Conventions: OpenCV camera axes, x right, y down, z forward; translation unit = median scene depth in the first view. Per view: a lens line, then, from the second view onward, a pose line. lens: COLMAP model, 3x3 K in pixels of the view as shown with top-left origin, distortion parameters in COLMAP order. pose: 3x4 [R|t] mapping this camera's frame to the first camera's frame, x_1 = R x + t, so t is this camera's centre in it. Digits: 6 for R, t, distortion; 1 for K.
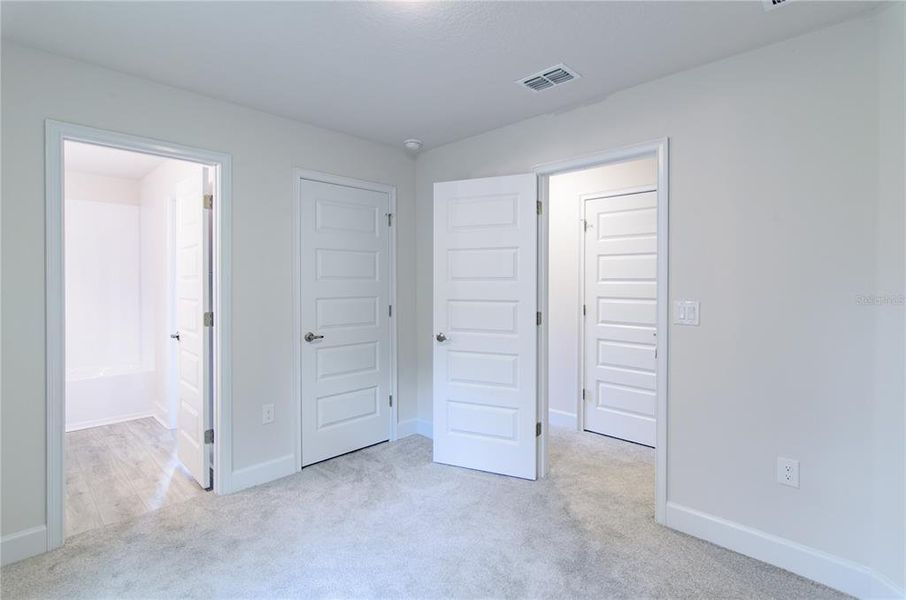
lens RADIAL K [[451.4, 0, 456.6], [0, 451.4, 283.3], [0, 0, 1]] dist [-0.001136, 0.000136]
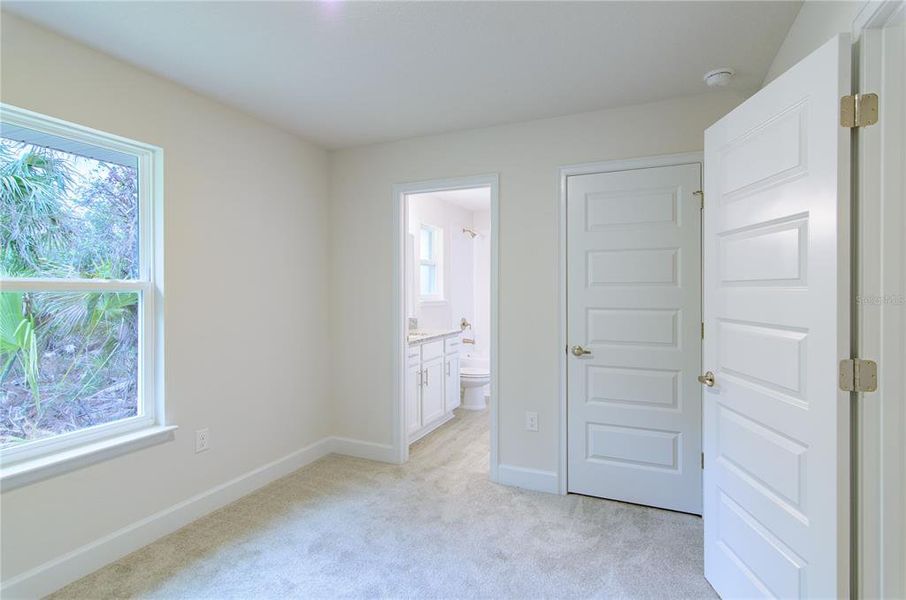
lens RADIAL K [[438.9, 0, 453.3], [0, 438.9, 290.3], [0, 0, 1]] dist [0.000513, 0.000037]
pose [[0.344428, -0.000403, -0.938813, 0.407980], [0.001799, 0.999998, 0.000231, -0.001986], [0.938811, -0.001769, 0.344428, 0.469697]]
